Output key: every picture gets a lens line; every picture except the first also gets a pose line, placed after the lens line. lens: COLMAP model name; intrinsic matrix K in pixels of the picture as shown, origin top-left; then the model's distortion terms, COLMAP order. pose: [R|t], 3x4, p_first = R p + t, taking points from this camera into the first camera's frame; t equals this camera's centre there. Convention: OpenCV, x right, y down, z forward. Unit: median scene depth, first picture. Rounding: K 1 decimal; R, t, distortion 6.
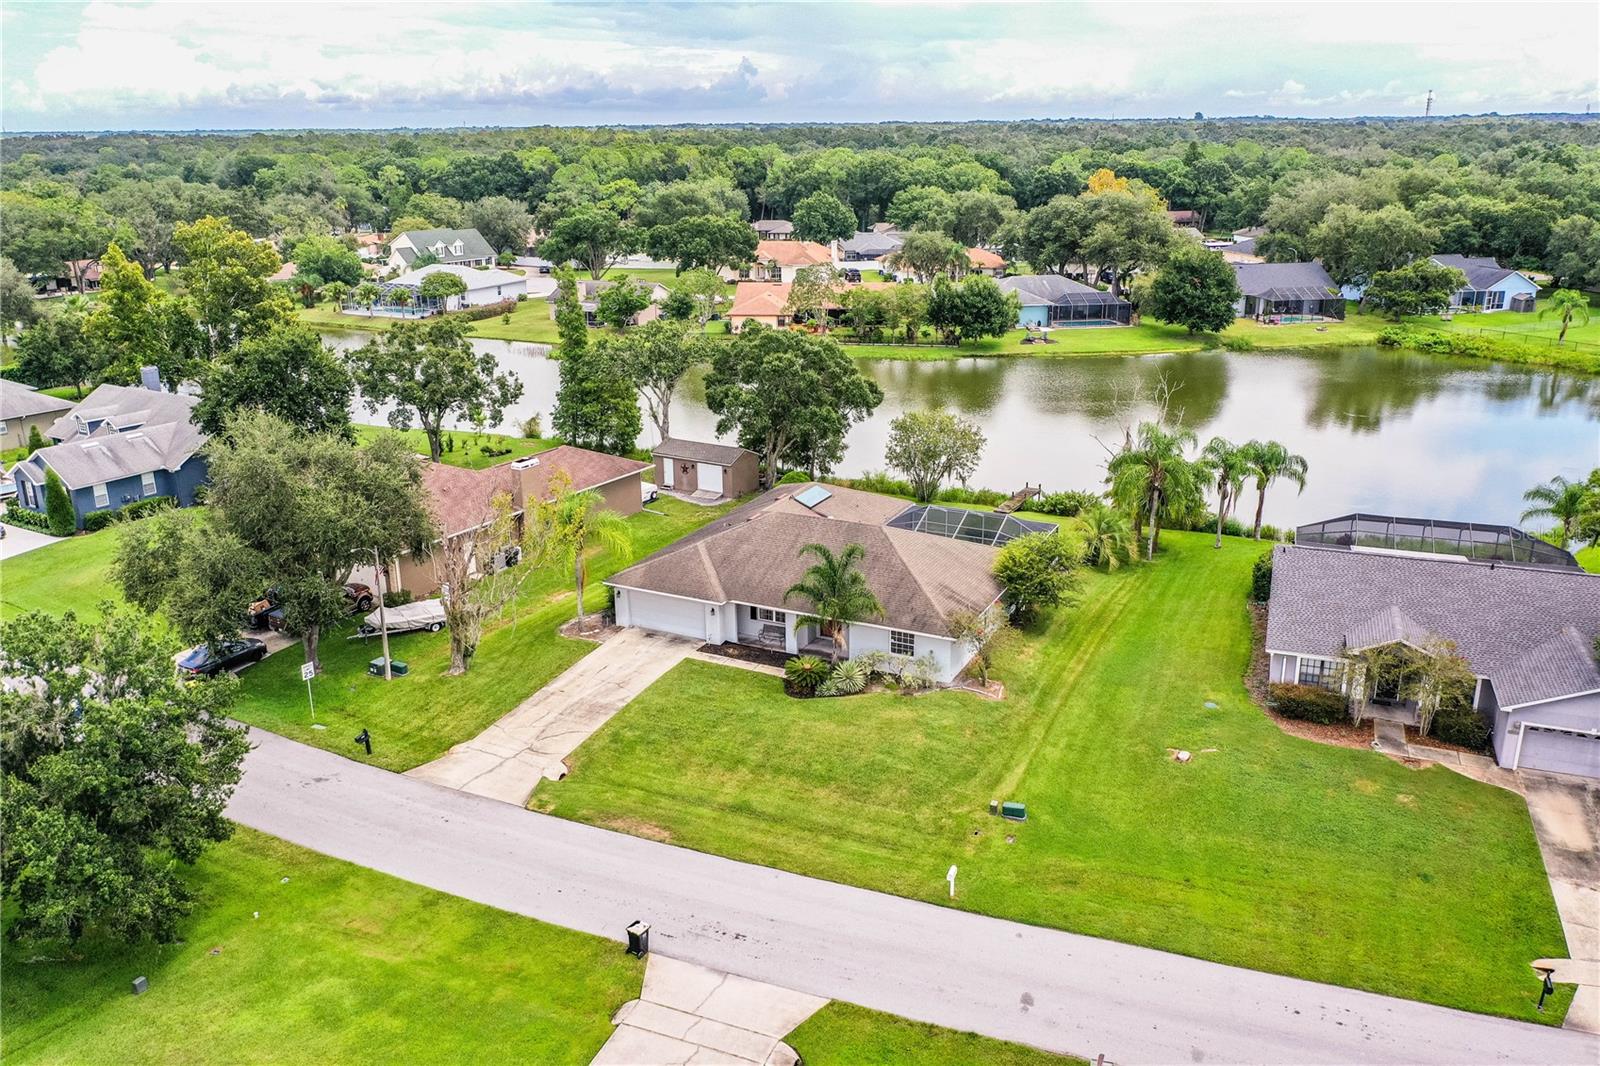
lens RADIAL K [[1266.6, 0, 796.5], [0, 1266.6, 520.2], [0, 0, 1]] dist [-0.001484, 0.005736]
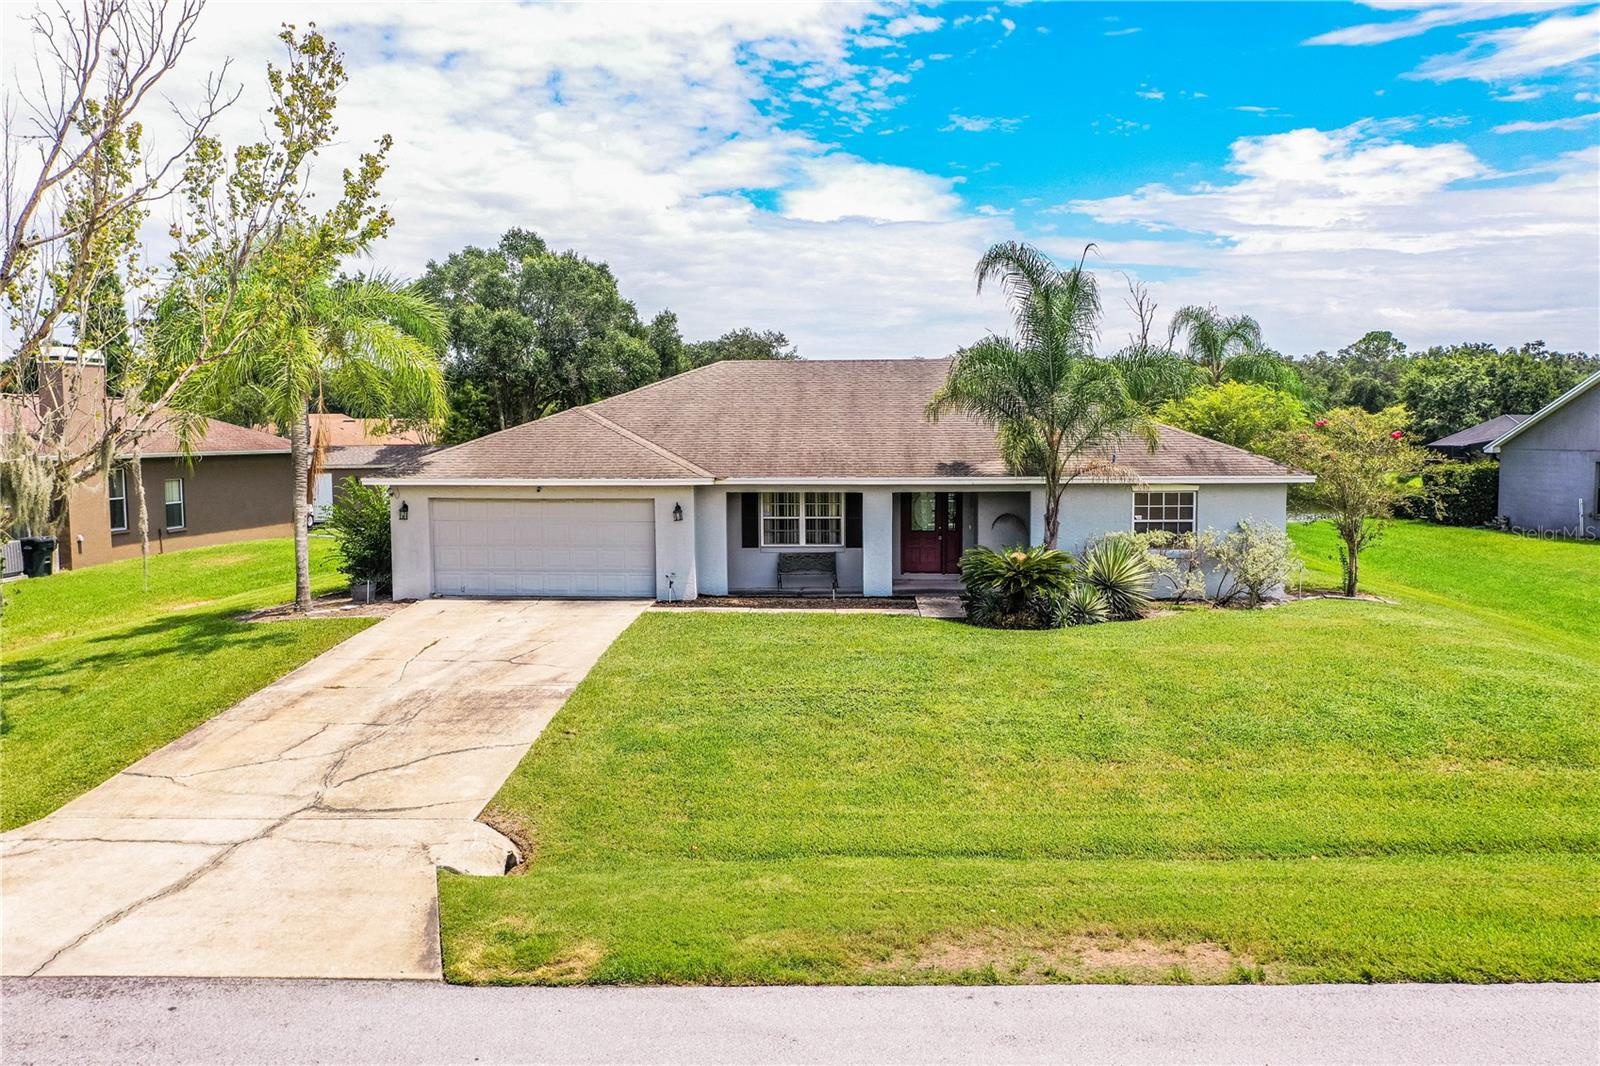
lens RADIAL K [[1266.6, 0, 798.4], [0, 1266.6, 535.0], [0, 0, 1]] dist [-0.001484, 0.005736]
pose [[0.917633, -0.029515, 0.396332, -0.139125], [0.115223, 0.974165, -0.194232, 0.118132], [-0.380360, 0.223900, 0.897327, 0.454705]]
